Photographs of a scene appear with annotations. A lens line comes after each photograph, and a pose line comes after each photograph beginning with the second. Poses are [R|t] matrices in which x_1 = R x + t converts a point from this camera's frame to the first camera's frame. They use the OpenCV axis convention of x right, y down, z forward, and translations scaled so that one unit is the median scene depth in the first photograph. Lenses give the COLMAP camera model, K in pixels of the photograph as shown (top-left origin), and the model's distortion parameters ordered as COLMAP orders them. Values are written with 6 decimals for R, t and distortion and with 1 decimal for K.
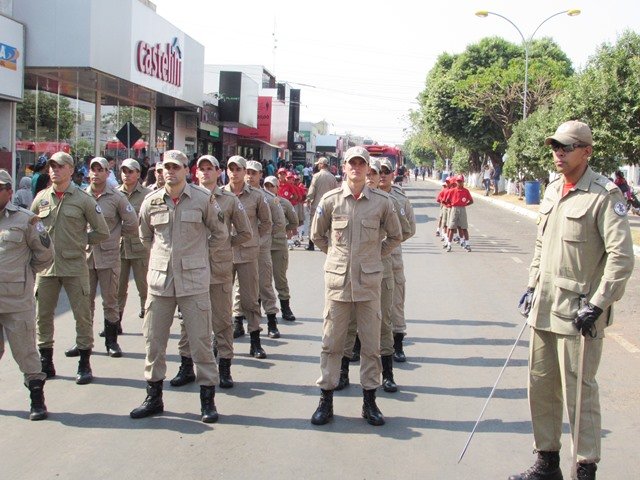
lens RADIAL K [[1008.5, 0, 320.0], [0, 1008.5, 240.0], [0, 0, 1]] dist [-0.079923, 0.057364]
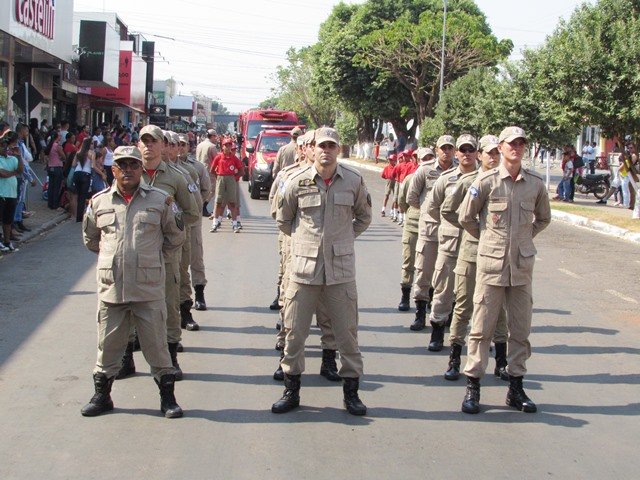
lens RADIAL K [[1201.5, 0, 320.0], [0, 1201.5, 240.0], [0, 0, 1]] dist [-0.154621, 0.177779]
pose [[0.990058, -0.005286, 0.140558, -0.042969], [0.002956, 0.999855, 0.016786, -0.000463], [-0.140627, -0.016204, 0.989930, -0.015938]]
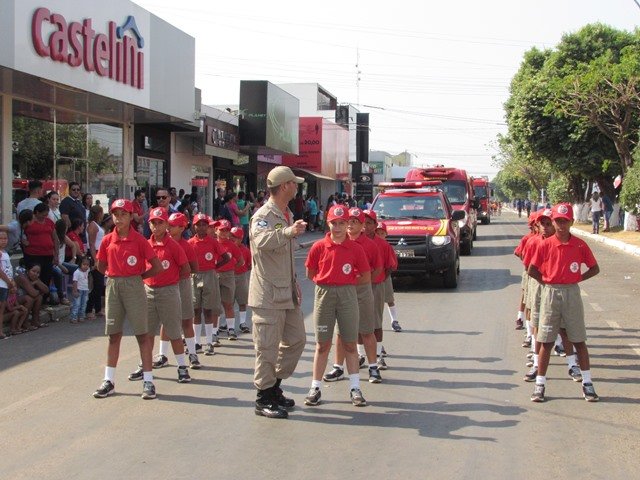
lens RADIAL K [[1008.5, 0, 320.0], [0, 1008.5, 240.0], [0, 0, 1]] dist [-0.079923, 0.057364]
pose [[0.995228, -0.023397, -0.094733, 0.033481], [0.019916, 0.999097, -0.037531, -0.015598], [0.095526, 0.035465, 0.994795, 0.247273]]
